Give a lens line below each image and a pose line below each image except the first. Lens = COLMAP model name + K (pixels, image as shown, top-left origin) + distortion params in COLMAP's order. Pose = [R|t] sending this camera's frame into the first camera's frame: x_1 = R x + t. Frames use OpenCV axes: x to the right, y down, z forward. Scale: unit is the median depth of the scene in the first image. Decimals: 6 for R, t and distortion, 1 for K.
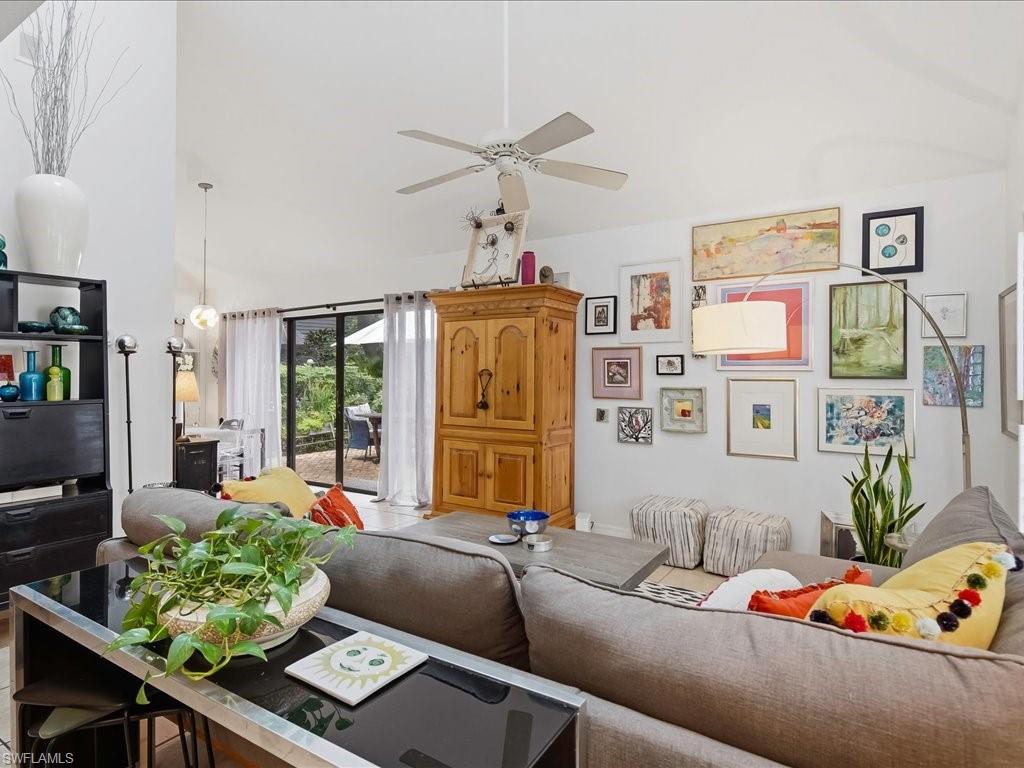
lens RADIAL K [[555.8, 0, 488.6], [0, 555.8, 370.7], [0, 0, 1]] dist [0.006806, 0.000254]
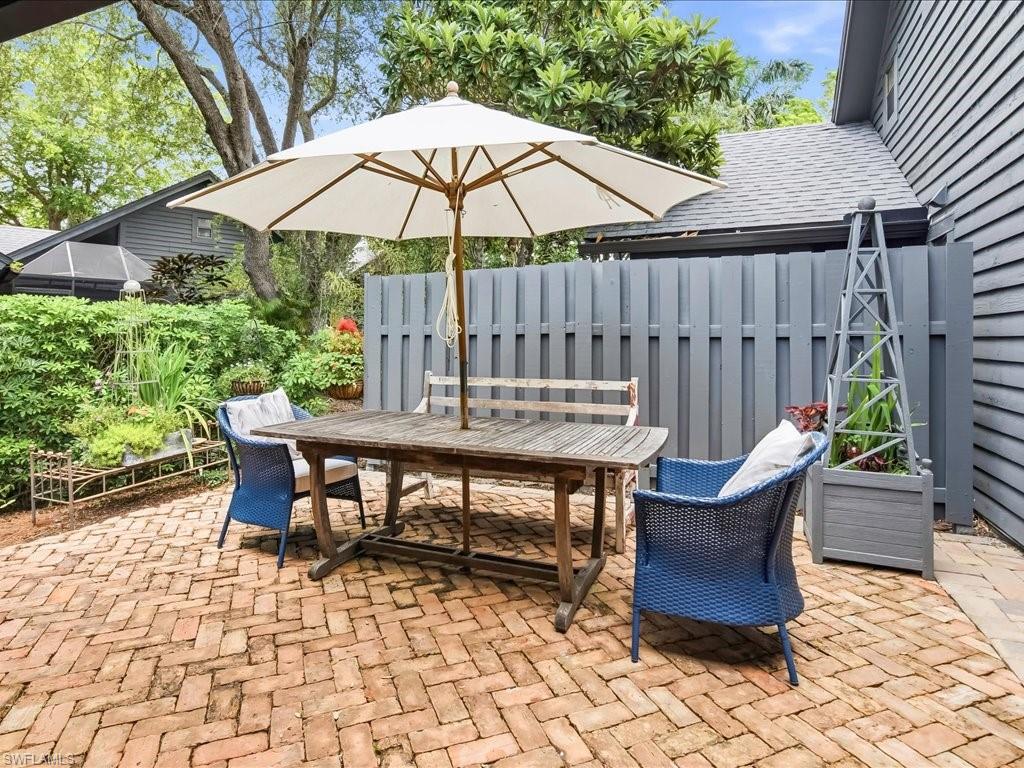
lens RADIAL K [[555.8, 0, 495.2], [0, 555.8, 333.1], [0, 0, 1]] dist [0.006806, 0.000254]
pose [[0.979812, 0.004704, 0.199864, -0.159219], [-0.005521, 0.999979, 0.003534, 0.018414], [-0.199843, -0.004567, 0.979817, 0.624517]]
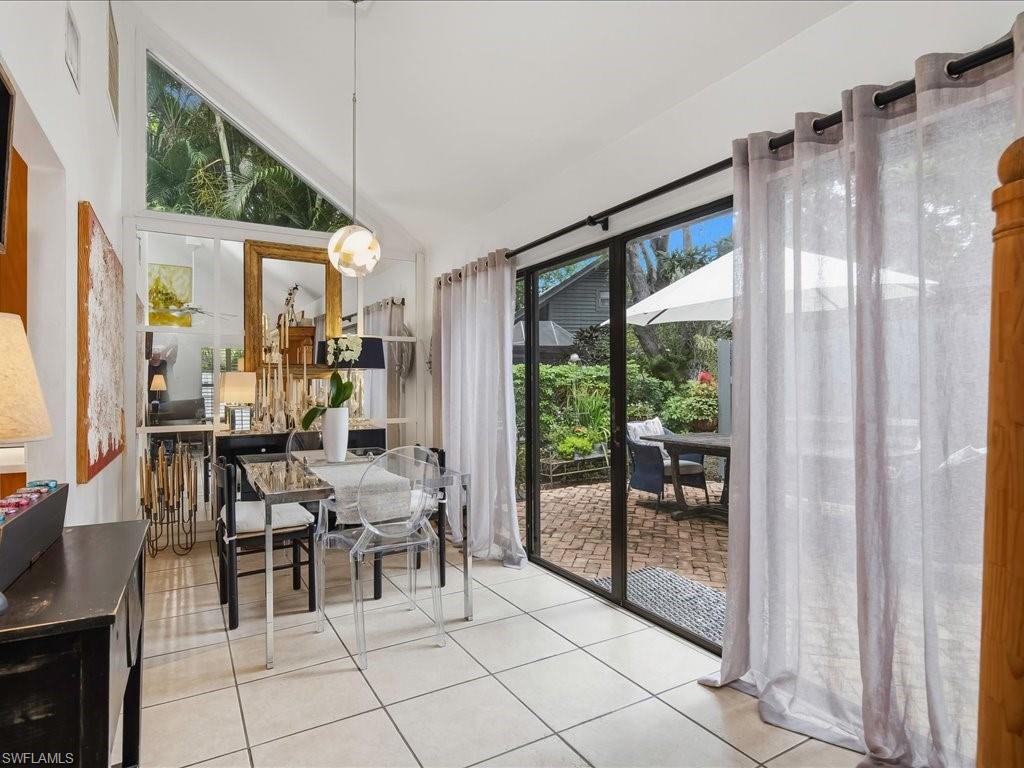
lens RADIAL K [[555.8, 0, 508.1], [0, 555.8, 381.0], [0, 0, 1]] dist [0.006806, 0.000254]
pose [[0.901480, -0.010085, -0.432704, -0.100869], [0.012571, 0.999917, 0.002886, 0.012473], [0.432639, -0.008041, 0.901531, 0.363591]]
